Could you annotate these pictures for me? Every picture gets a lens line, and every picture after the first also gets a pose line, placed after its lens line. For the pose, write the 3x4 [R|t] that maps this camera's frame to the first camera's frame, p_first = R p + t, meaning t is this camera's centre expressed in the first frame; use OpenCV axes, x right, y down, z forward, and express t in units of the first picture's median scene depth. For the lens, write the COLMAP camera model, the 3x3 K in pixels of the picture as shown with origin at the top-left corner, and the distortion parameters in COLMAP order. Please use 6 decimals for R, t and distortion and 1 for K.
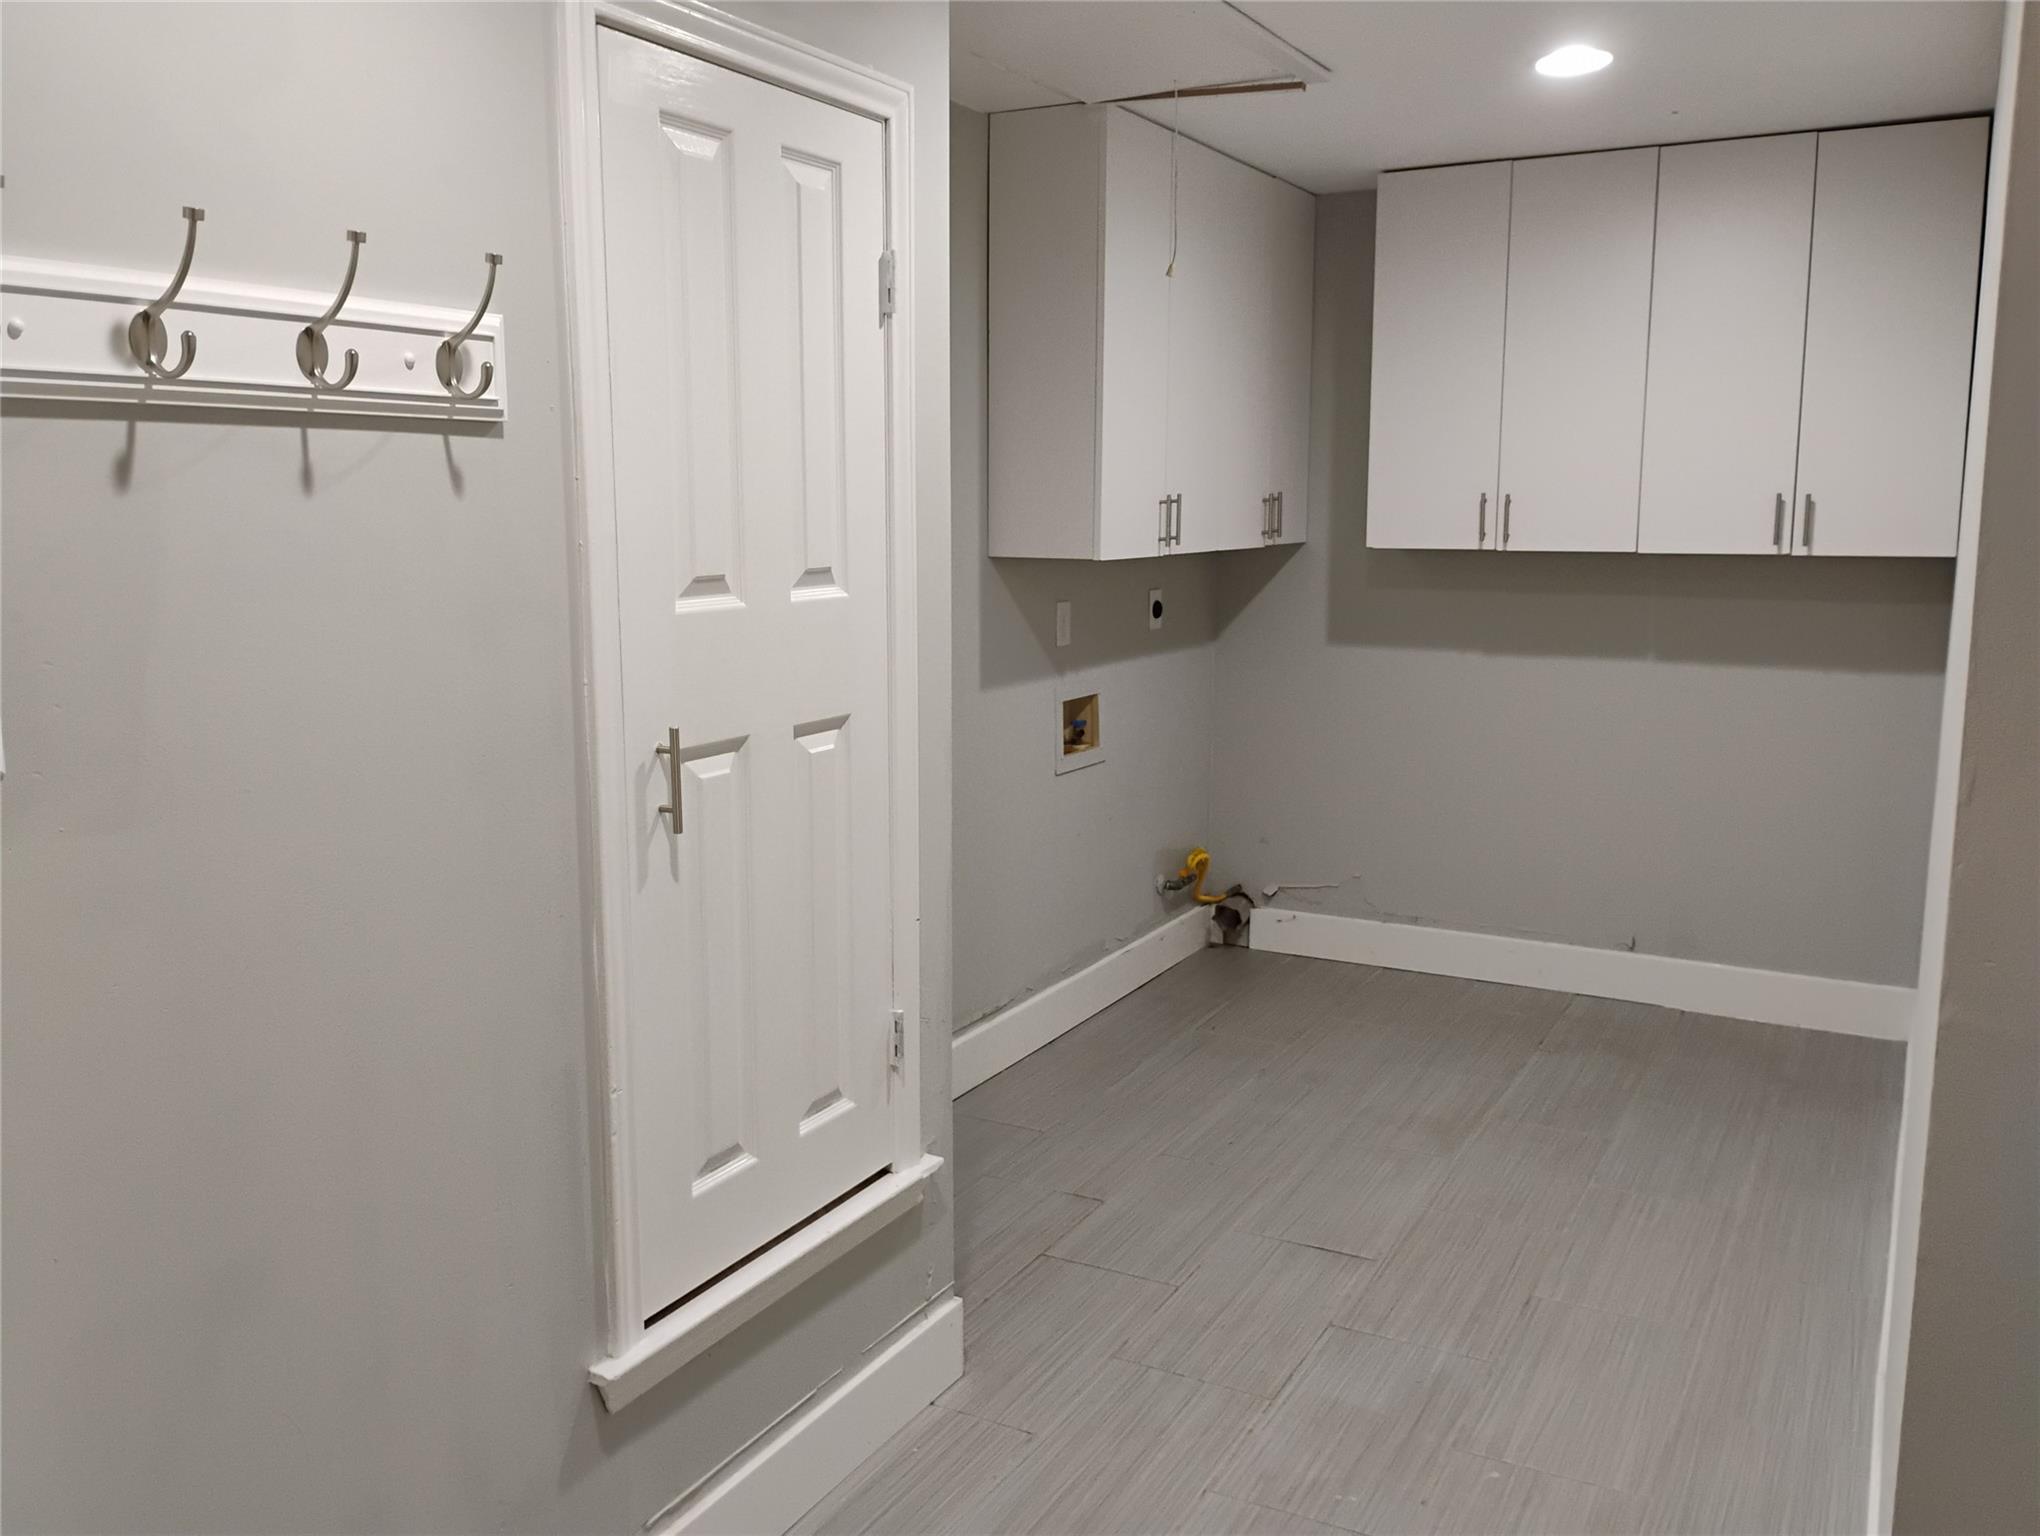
lens RADIAL K [[1696.9, 0, 1019.1], [0, 1696.9, 768.9], [0, 0, 1]] dist [0.058768, -0.077465]
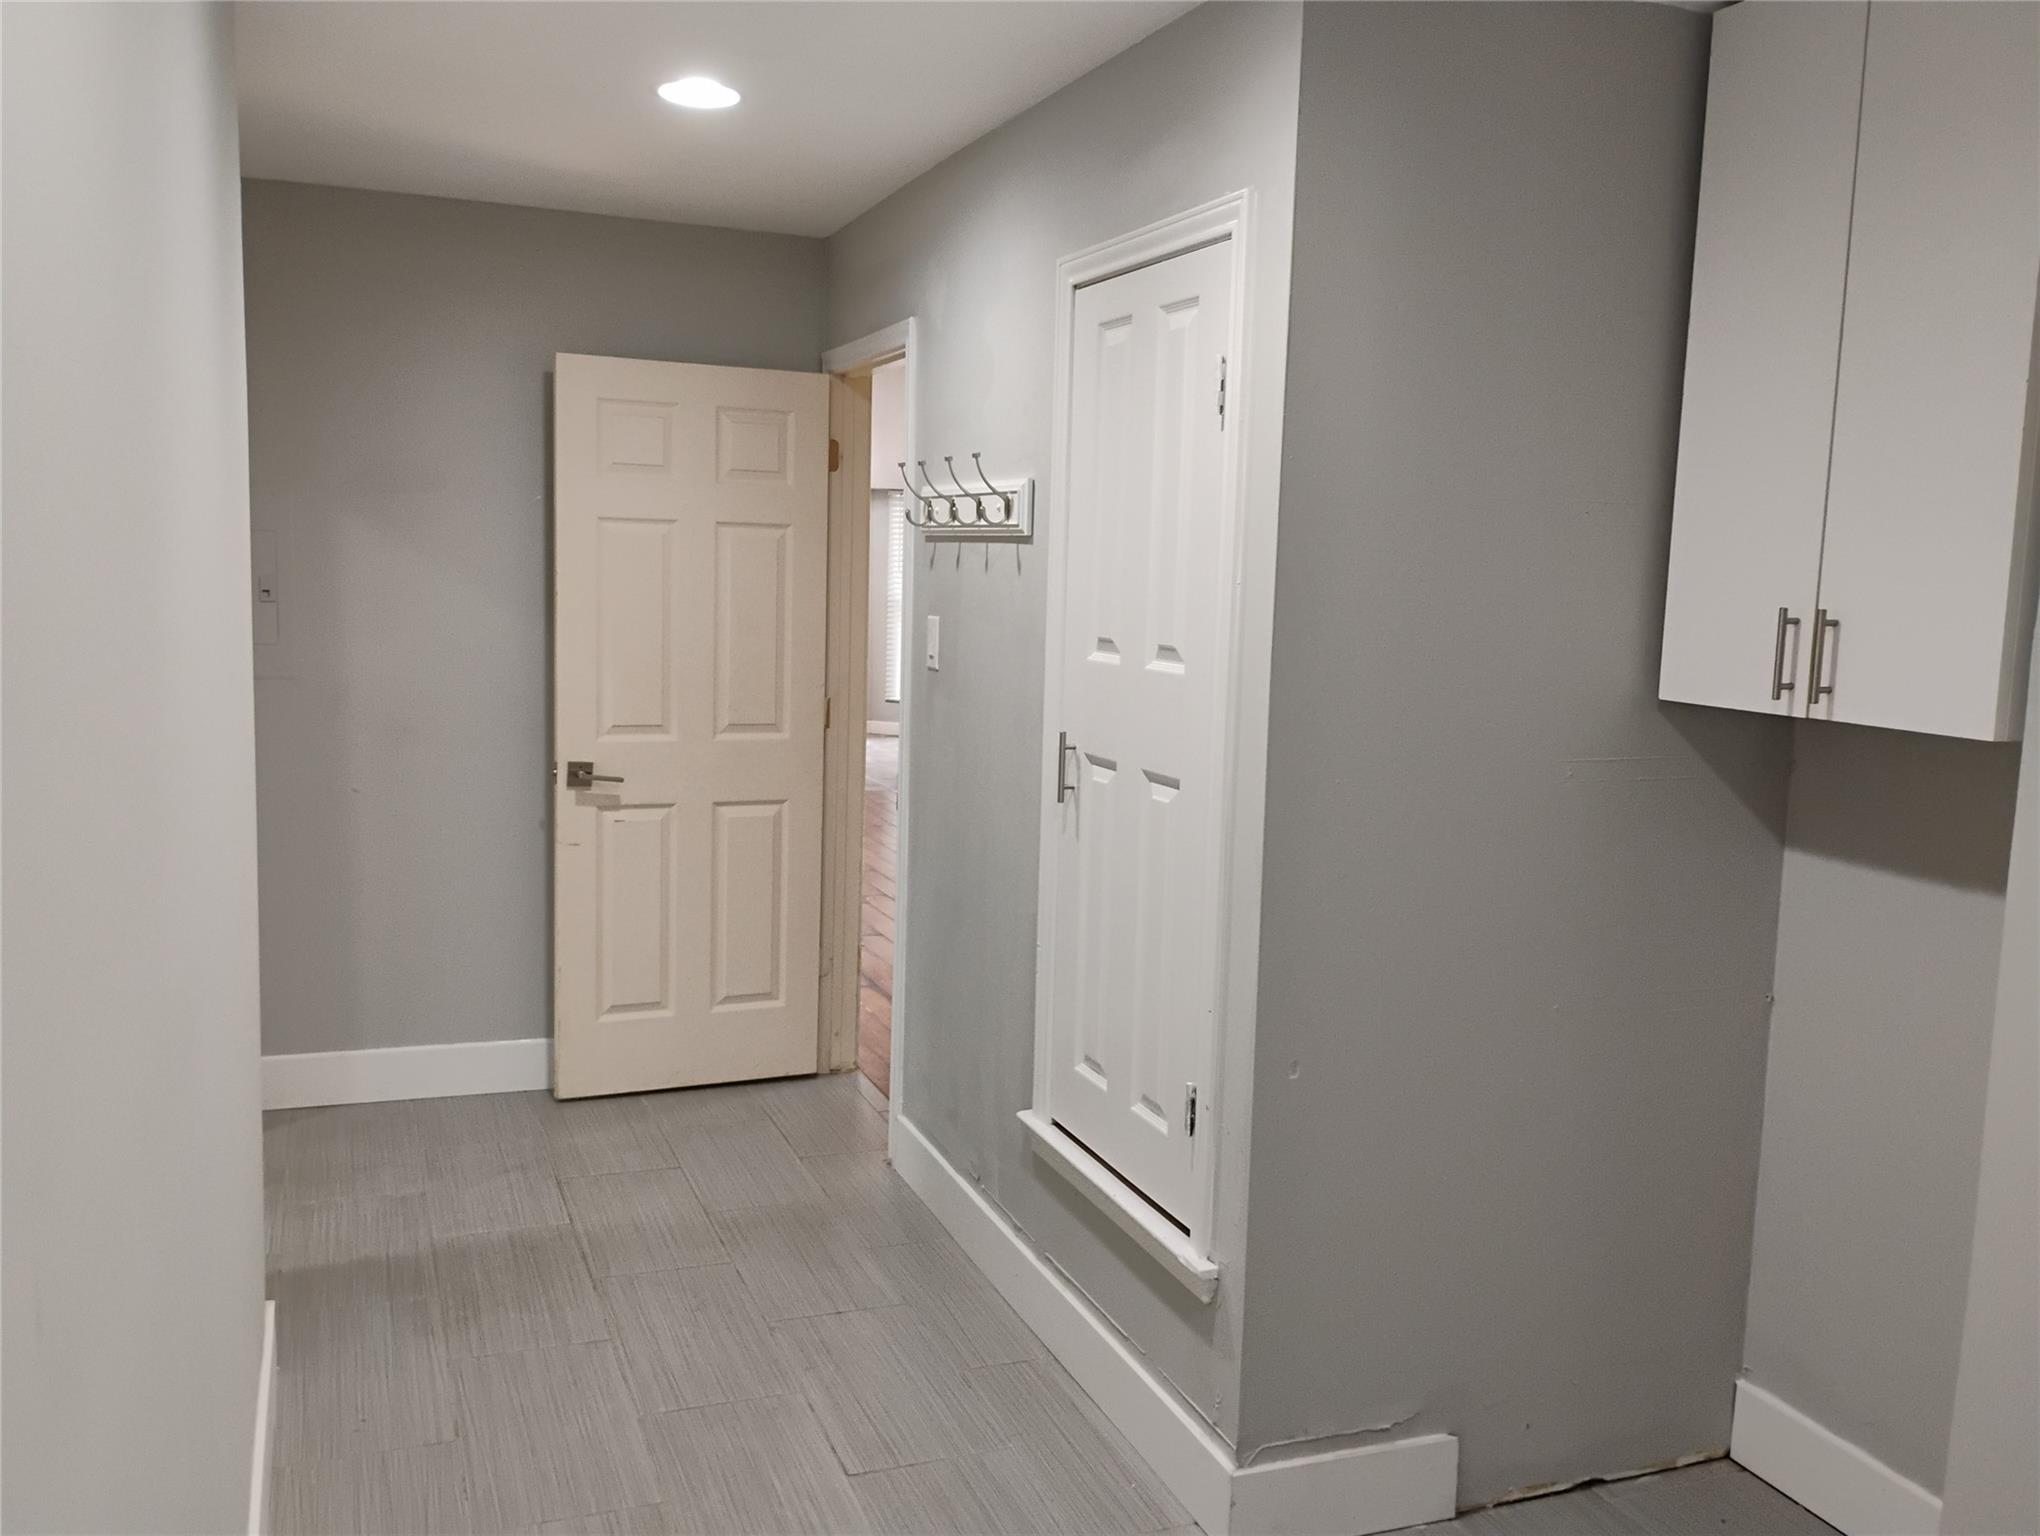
lens RADIAL K [[1696.9, 0, 1020.8], [0, 1696.9, 768.4], [0, 0, 1]] dist [0.058768, -0.077465]
pose [[-0.635968, 0.078454, -0.767717, 0.901760], [-0.152777, 0.962330, 0.224900, -0.300813], [0.756441, 0.260319, -0.600025, 1.740506]]
